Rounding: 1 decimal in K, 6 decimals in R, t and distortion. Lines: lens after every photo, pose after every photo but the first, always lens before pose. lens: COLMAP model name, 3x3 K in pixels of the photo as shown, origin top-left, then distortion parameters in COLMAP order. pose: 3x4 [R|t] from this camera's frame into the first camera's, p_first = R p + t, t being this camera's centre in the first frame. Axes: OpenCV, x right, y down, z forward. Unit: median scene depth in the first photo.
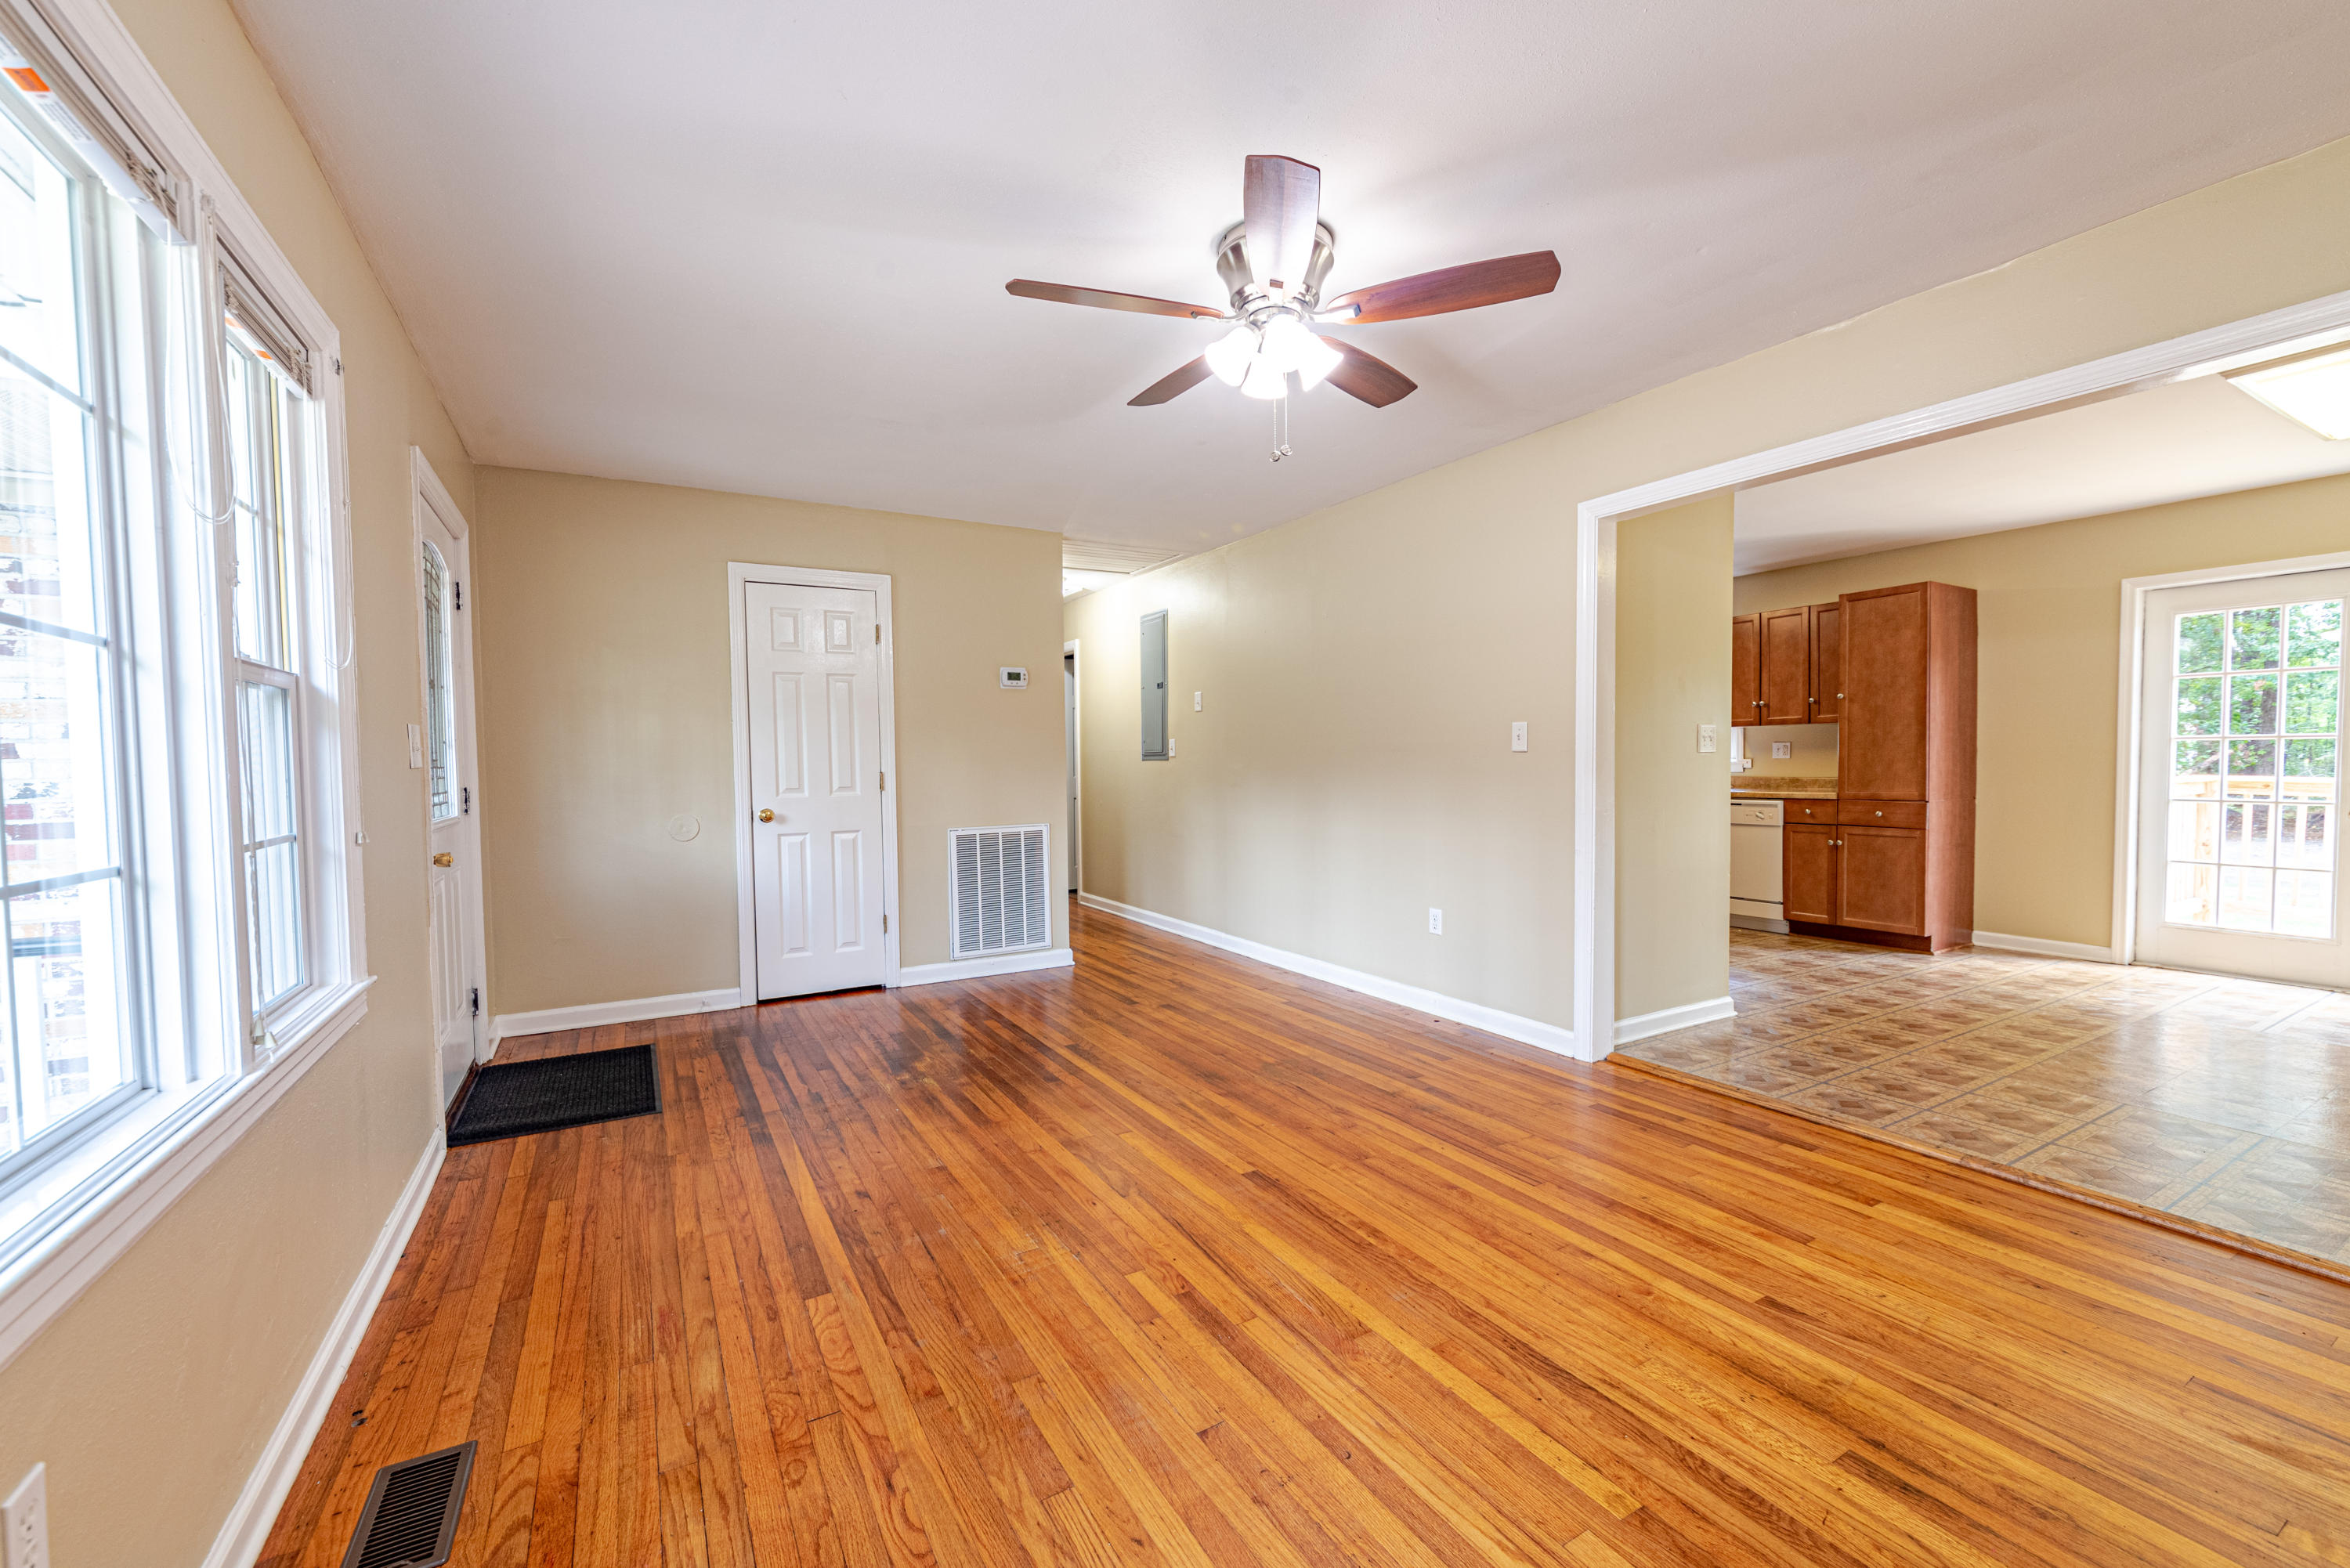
lens RADIAL K [[942.8, 0, 1171.3], [0, 942.8, 793.7], [0, 0, 1]] dist [-0.002709, 0.000043]
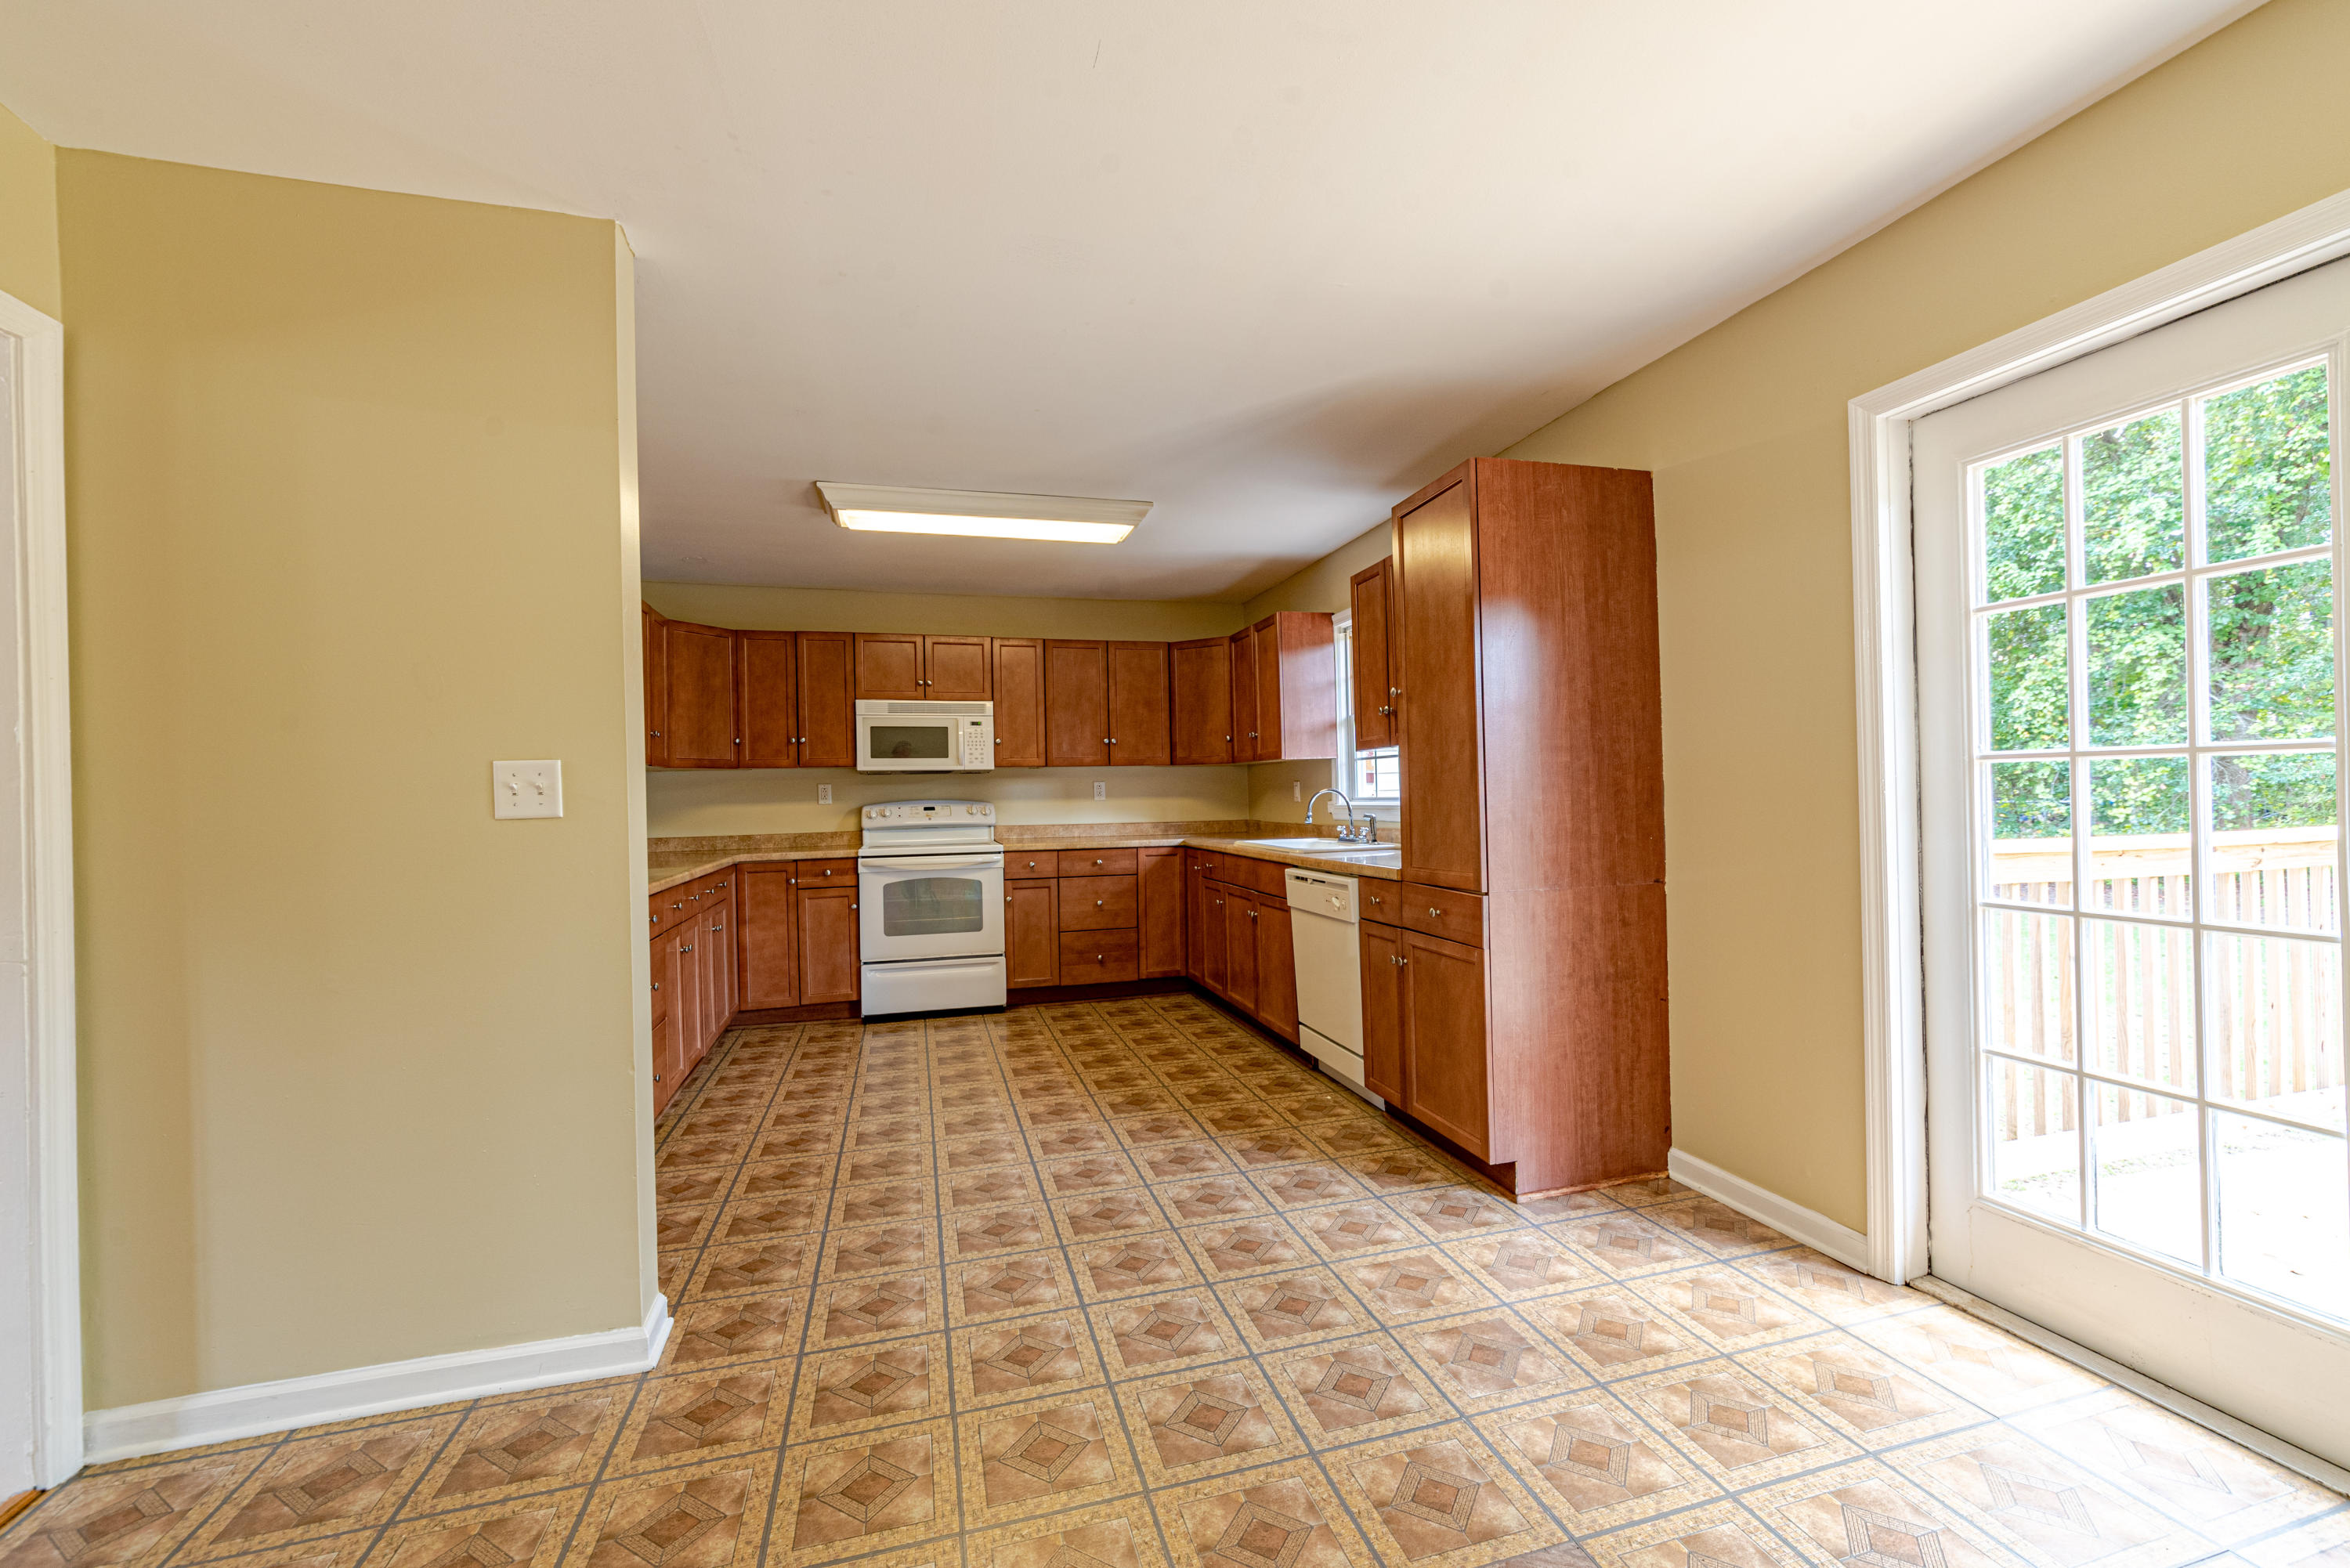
lens RADIAL K [[937.7, 0, 1171.2], [0, 937.7, 790.9], [0, 0, 1]] dist [-0.003062, -0.000278]
pose [[0.969348, -0.013119, -0.245341, 1.115737], [0.004688, 0.999379, -0.034918, -0.043217], [0.245647, 0.032697, 0.968808, 0.691006]]
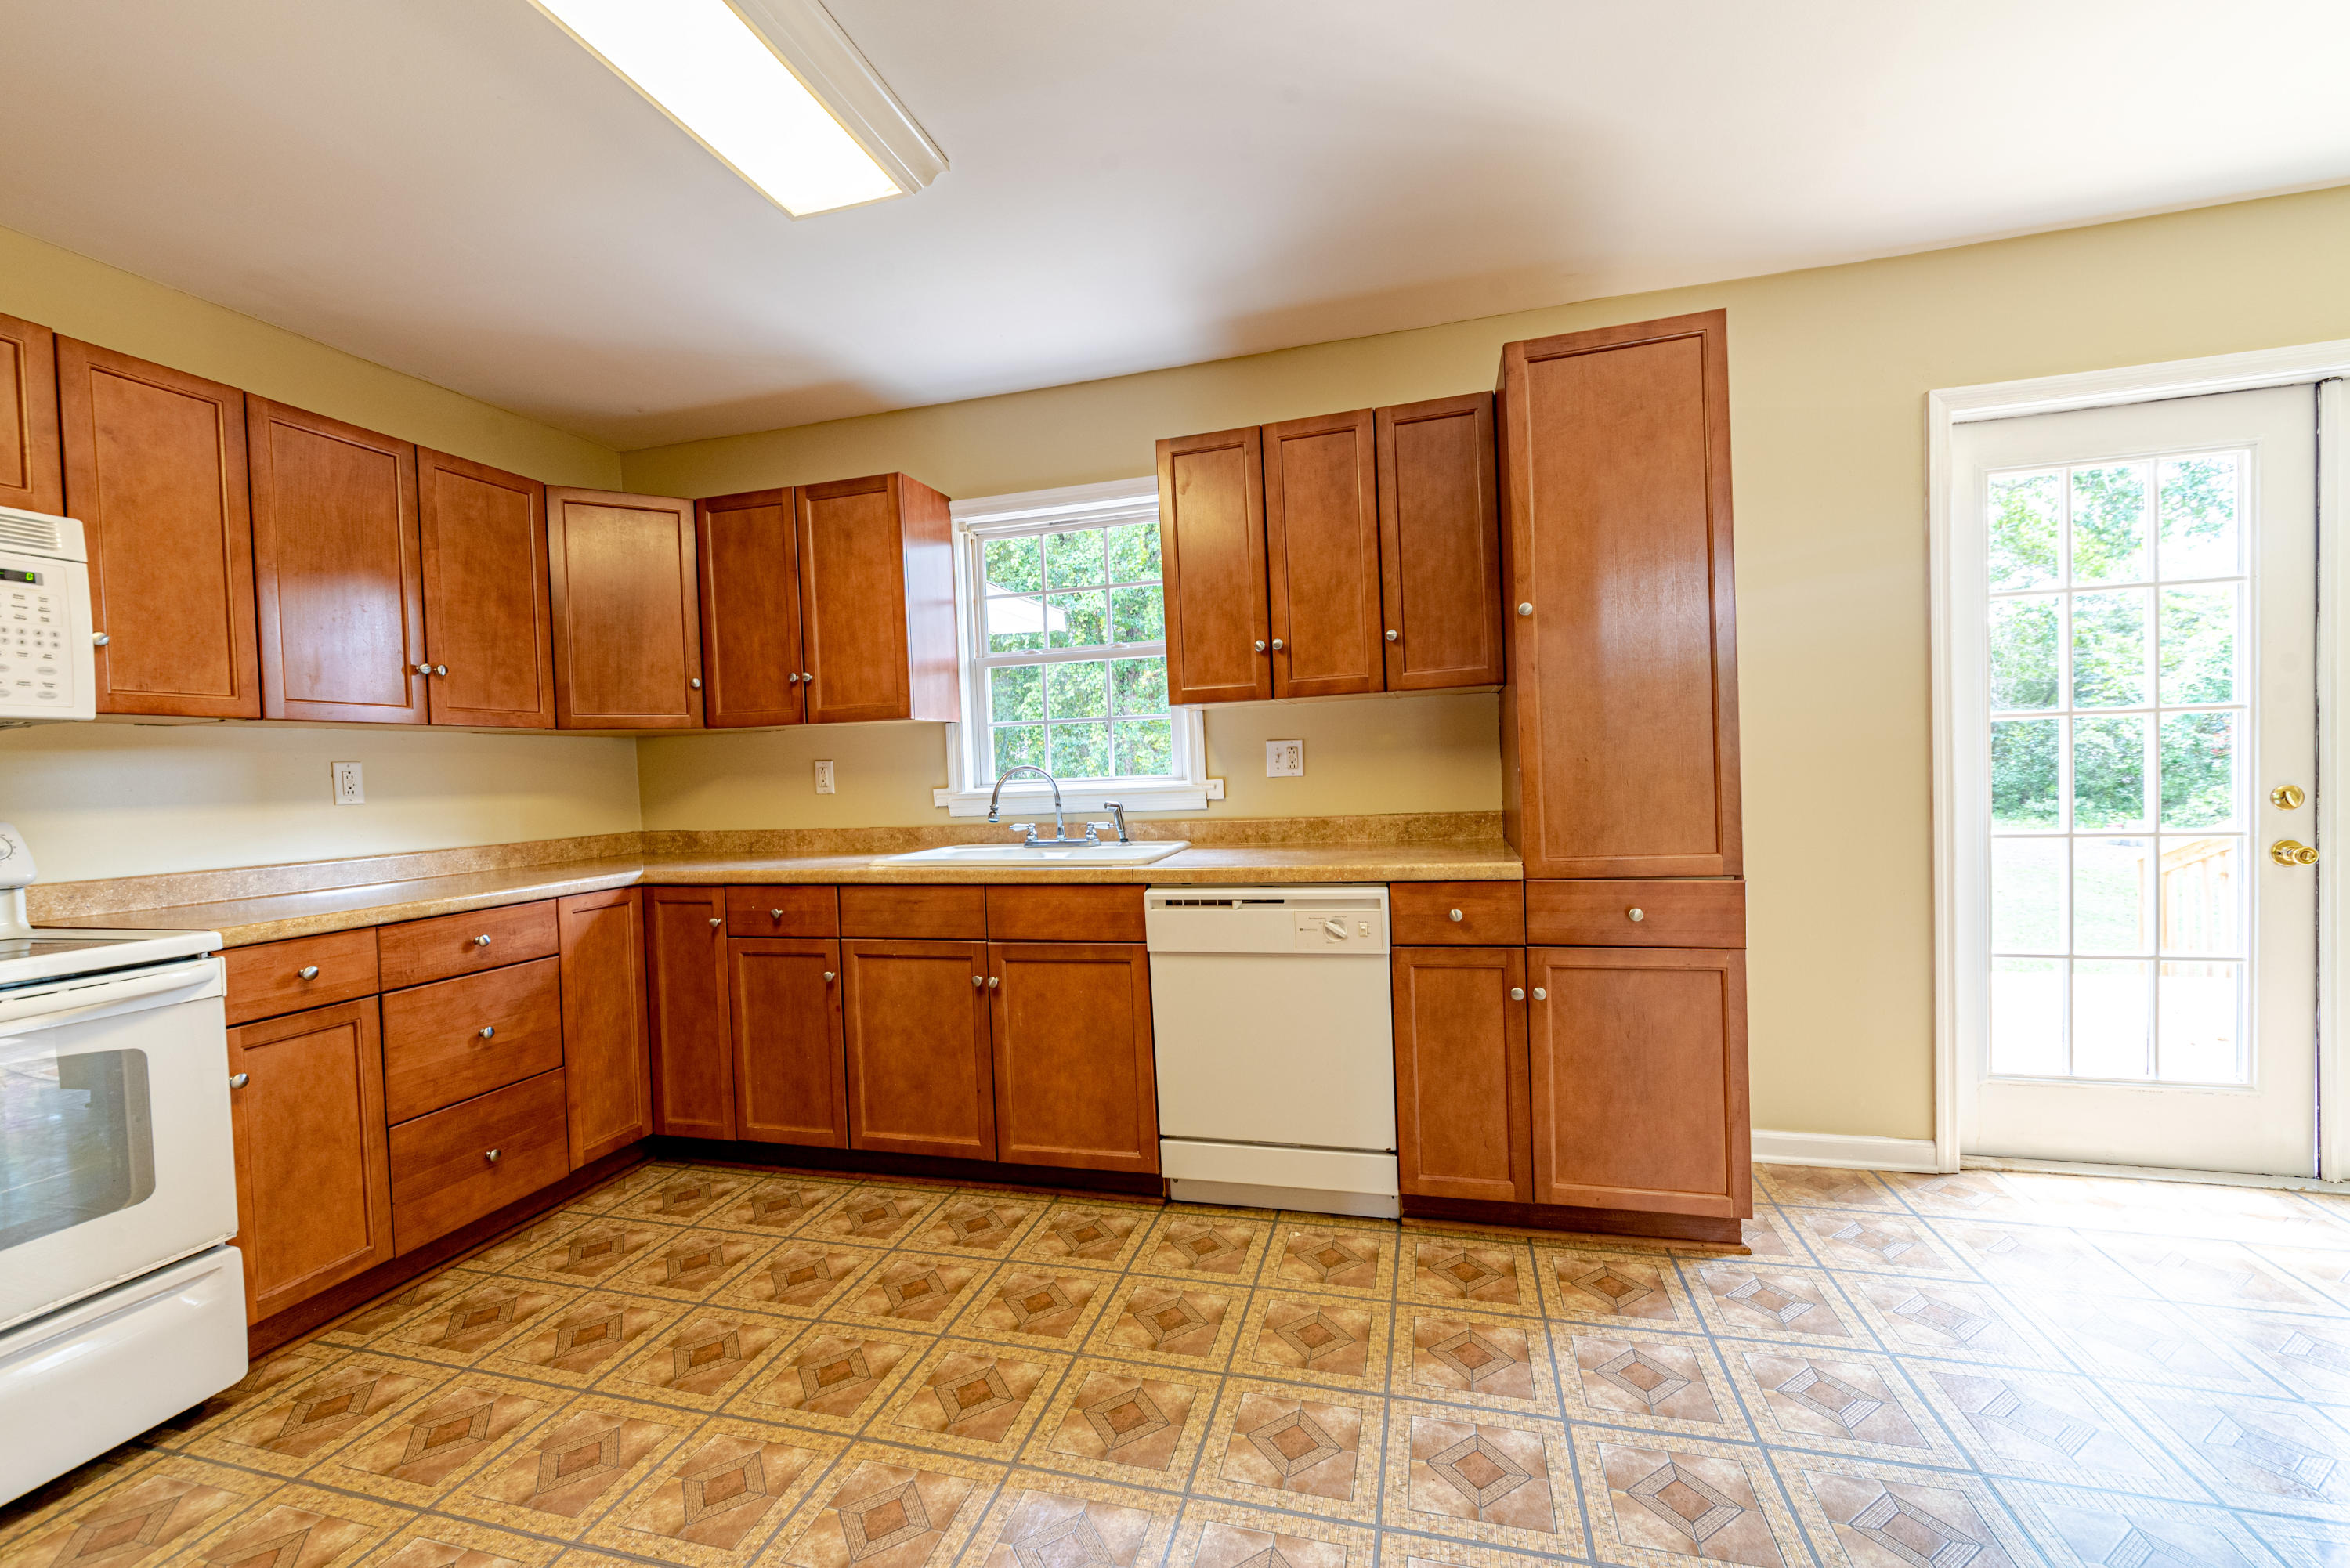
lens RADIAL K [[937.7, 0, 1171.2], [0, 937.7, 790.9], [0, 0, 1]] dist [-0.003062, -0.000278]
pose [[0.711069, -0.036224, 0.702188, 0.530711], [0.055956, 0.998420, -0.005157, -0.056026], [-0.700892, 0.042959, 0.711973, 1.296124]]
